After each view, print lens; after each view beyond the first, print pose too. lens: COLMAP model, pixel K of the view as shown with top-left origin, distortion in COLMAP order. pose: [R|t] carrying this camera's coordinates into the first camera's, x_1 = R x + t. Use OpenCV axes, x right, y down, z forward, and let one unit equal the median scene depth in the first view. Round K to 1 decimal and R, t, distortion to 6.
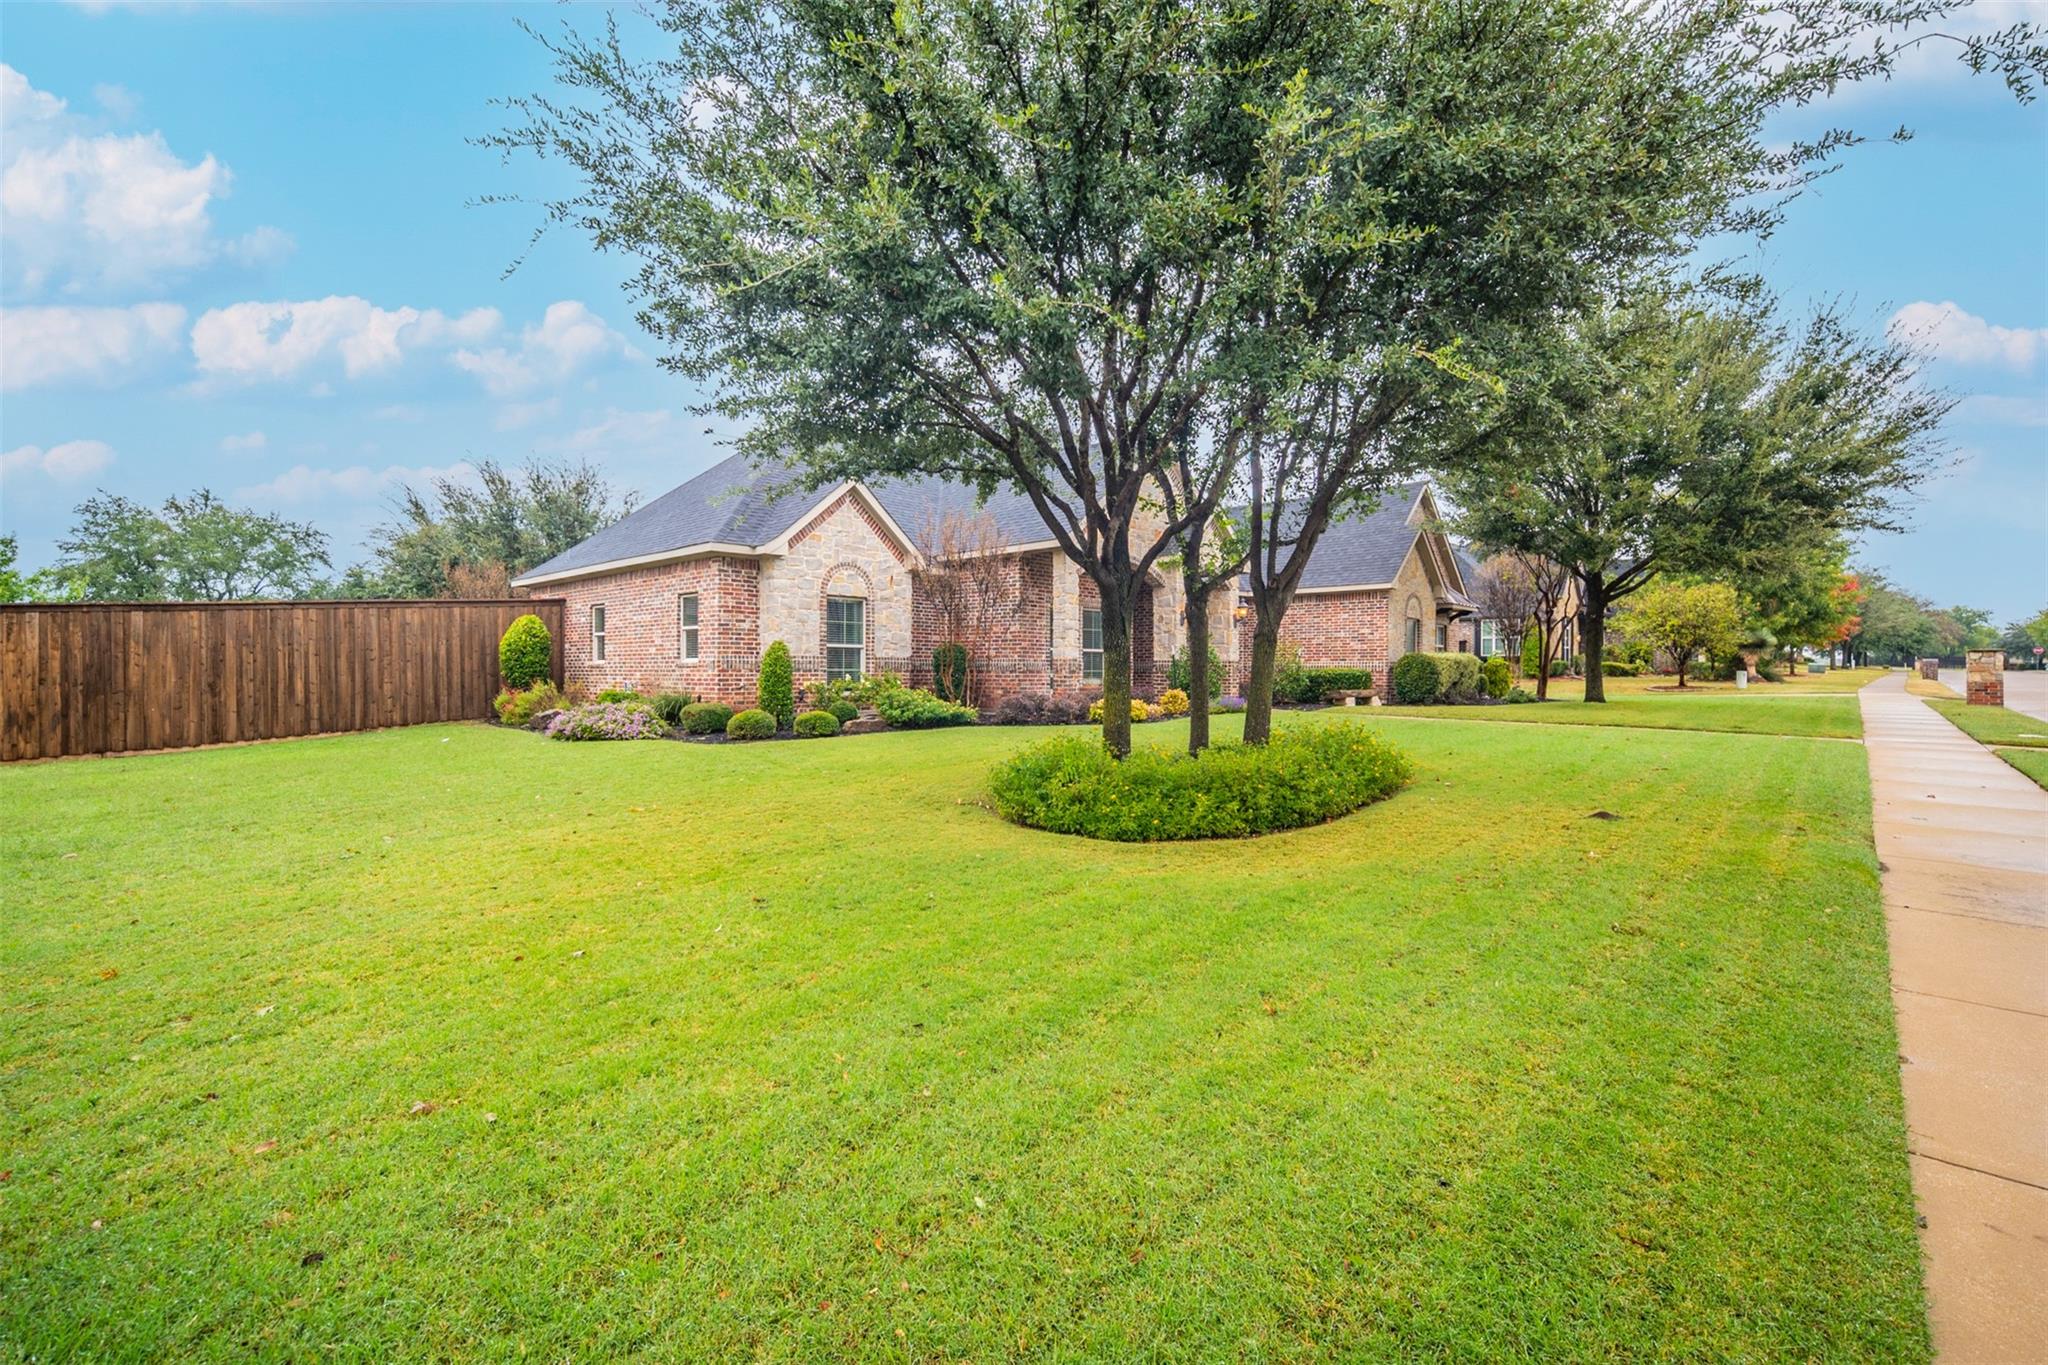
lens RADIAL K [[910.5, 0, 1030.7], [0, 910.5, 677.2], [0, 0, 1]] dist [0.001523, 0.000335]
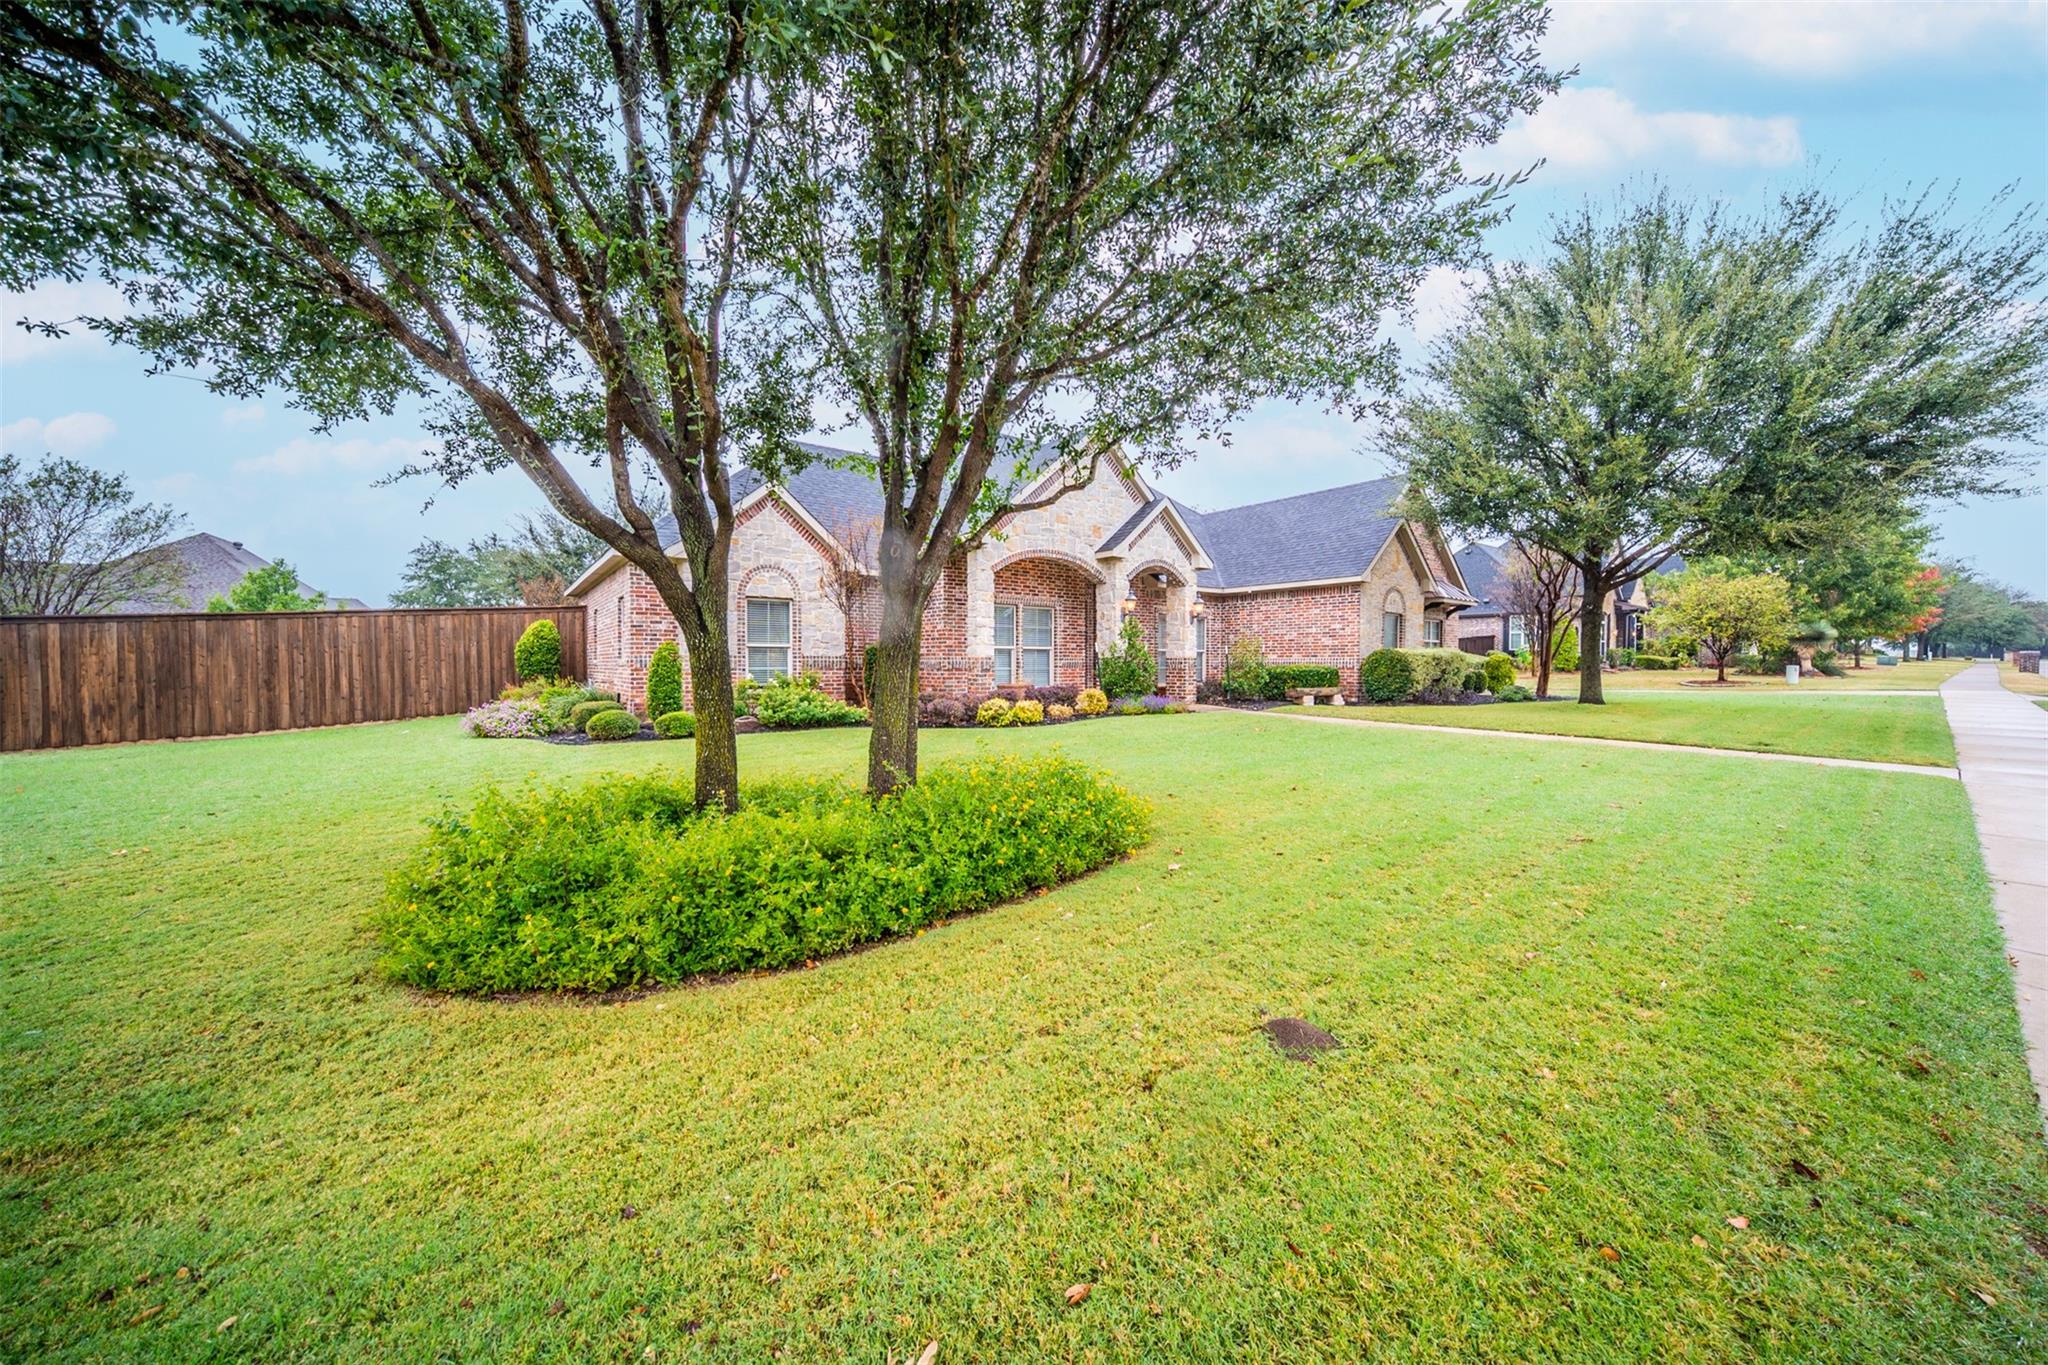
lens RADIAL K [[710.9, 0, 1019.7], [0, 710.9, 679.2], [0, 0, 1]] dist [-0.017517, 0.004990]
pose [[0.983779, 0.003320, -0.179353, 0.180231], [-0.000124, 0.999841, 0.017833, -0.008267], [0.179384, -0.017522, 0.983623, 0.206877]]
